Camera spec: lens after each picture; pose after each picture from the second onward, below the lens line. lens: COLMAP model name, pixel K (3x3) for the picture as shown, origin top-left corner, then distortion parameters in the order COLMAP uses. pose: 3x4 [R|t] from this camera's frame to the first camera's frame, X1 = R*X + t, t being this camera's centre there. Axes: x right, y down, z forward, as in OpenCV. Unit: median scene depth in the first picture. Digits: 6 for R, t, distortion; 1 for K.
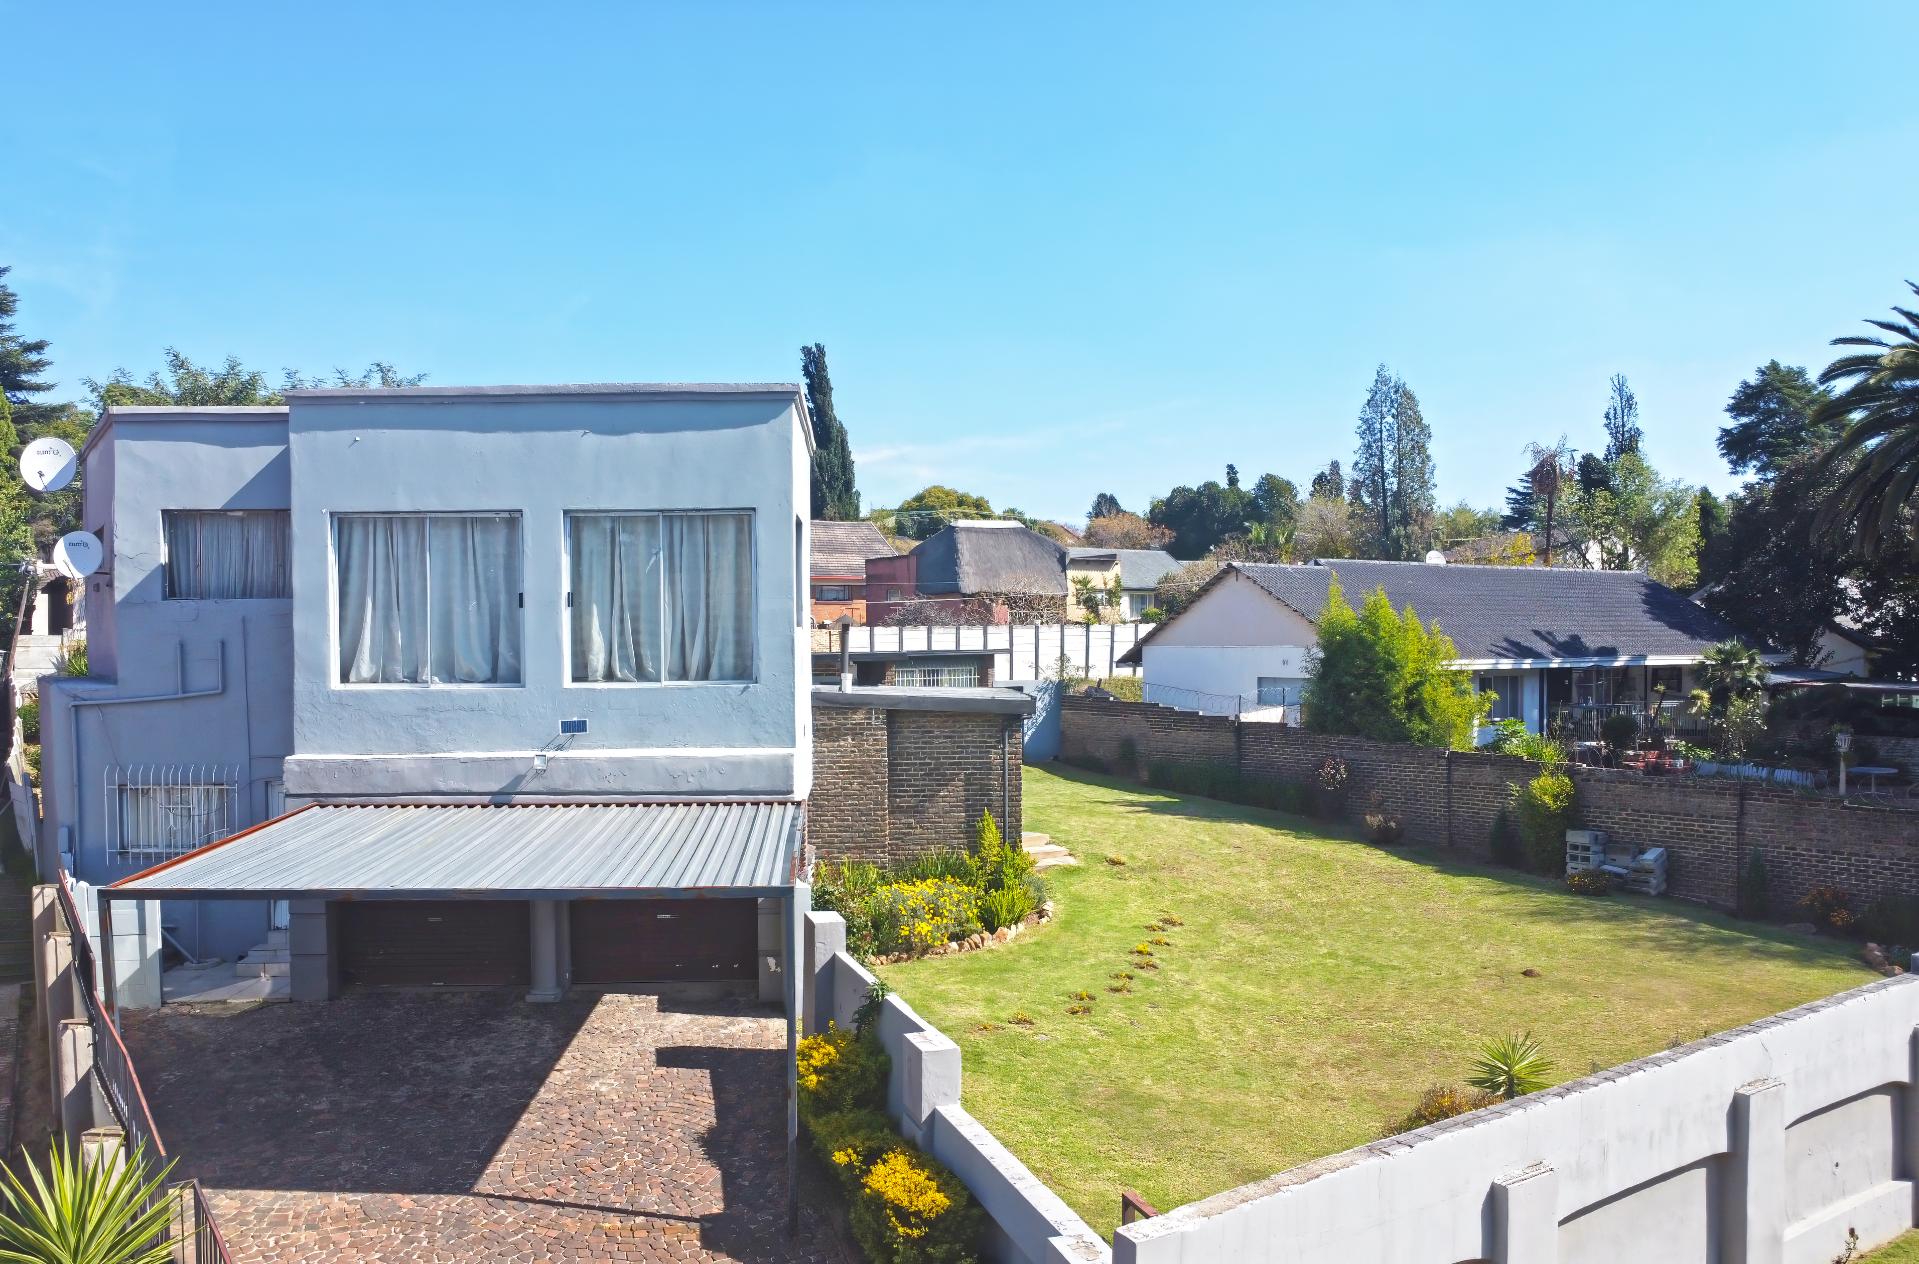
lens RADIAL K [[1311.2, 0, 959.5], [0, 1311.2, 632.0], [0, 0, 1]] dist [-0.028067, -0.000374]
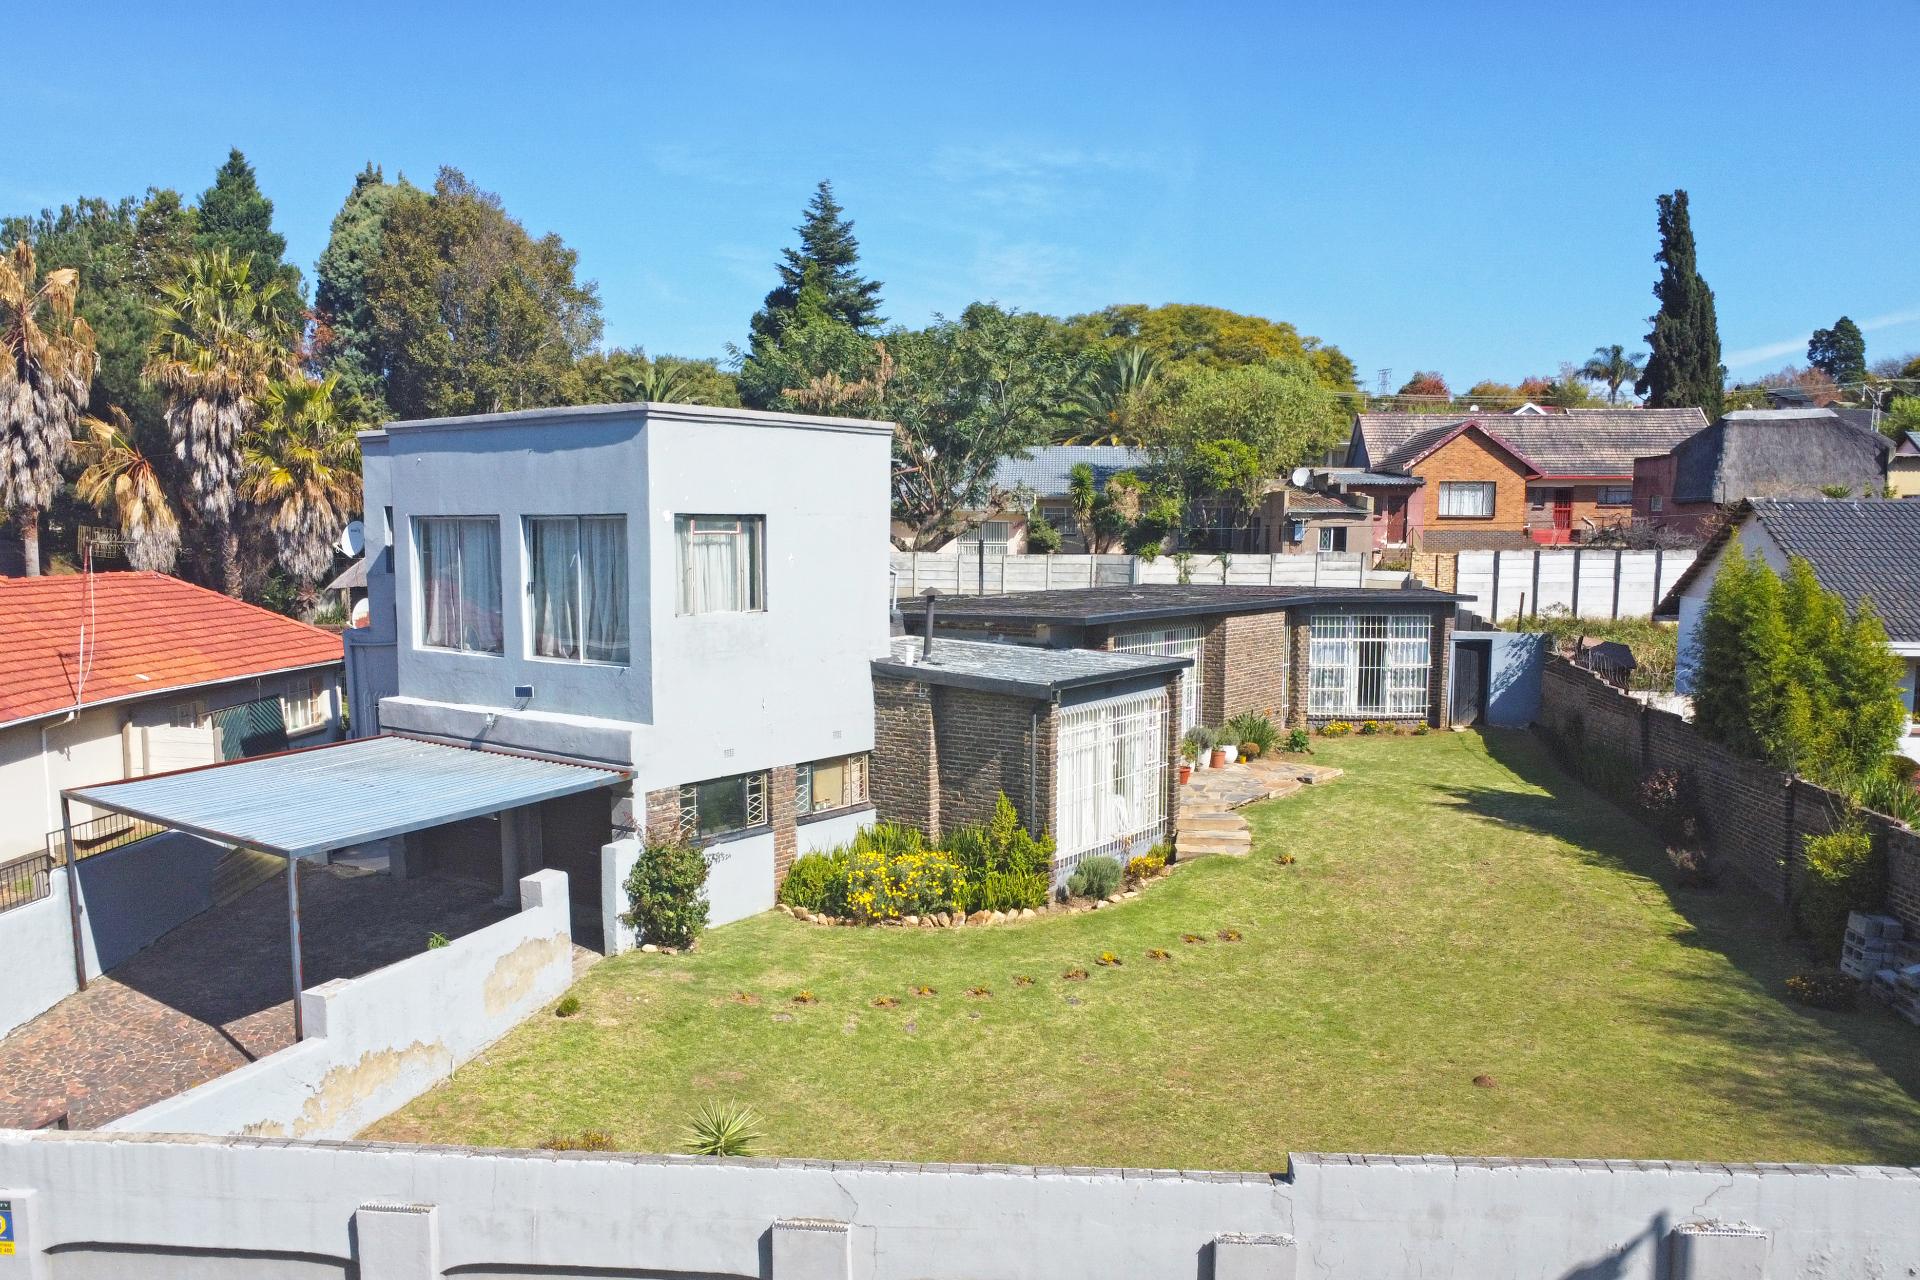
lens RADIAL K [[1365.9, 0, 960.0], [0, 1365.9, 640.0], [0, 0, 1]] dist [-0.024350, -0.001855]
pose [[0.815134, 0.056899, -0.576471, 0.594794], [-0.008564, 0.996239, 0.086222, -0.069557], [0.579209, -0.065346, 0.812556, 0.148005]]
